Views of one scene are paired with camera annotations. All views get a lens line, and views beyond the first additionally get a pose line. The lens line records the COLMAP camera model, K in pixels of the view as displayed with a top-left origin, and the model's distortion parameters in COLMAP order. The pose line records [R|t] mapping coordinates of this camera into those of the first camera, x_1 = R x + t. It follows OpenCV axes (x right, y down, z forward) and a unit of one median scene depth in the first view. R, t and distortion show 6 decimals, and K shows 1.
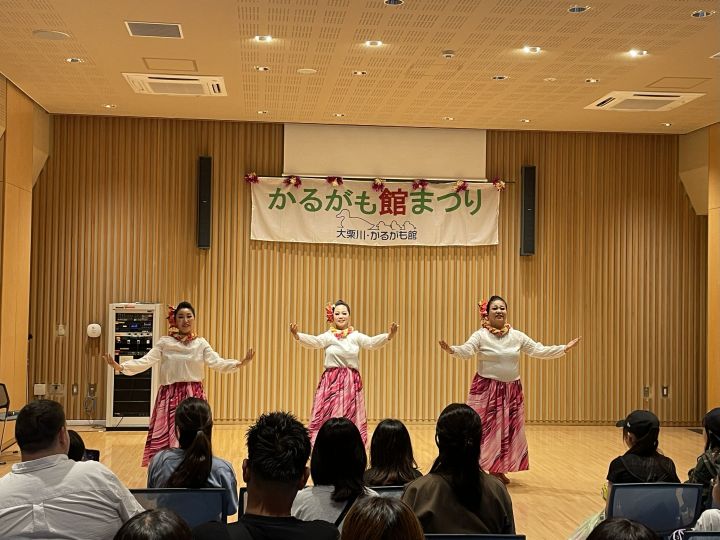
lens RADIAL K [[954.3, 0, 360.0], [0, 954.3, 268.5], [0, 0, 1]] dist [0.093594, 0.000000]
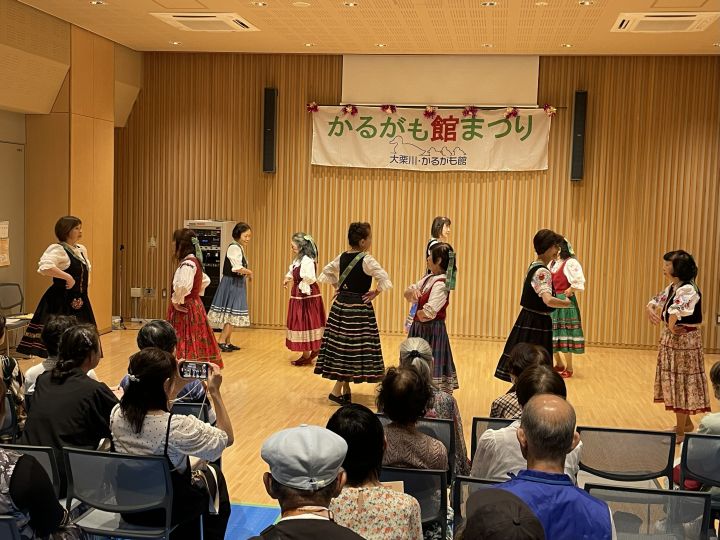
lens RADIAL K [[890.9, 0, 359.9], [0, 890.9, 270.7], [0, 0, 1]] dist [0.063818, 0.000000]
pose [[0.970789, 0.032253, -0.237755, 0.184172], [-0.011659, 0.996095, 0.087520, 0.000875], [0.239649, -0.082191, 0.967374, 0.018692]]
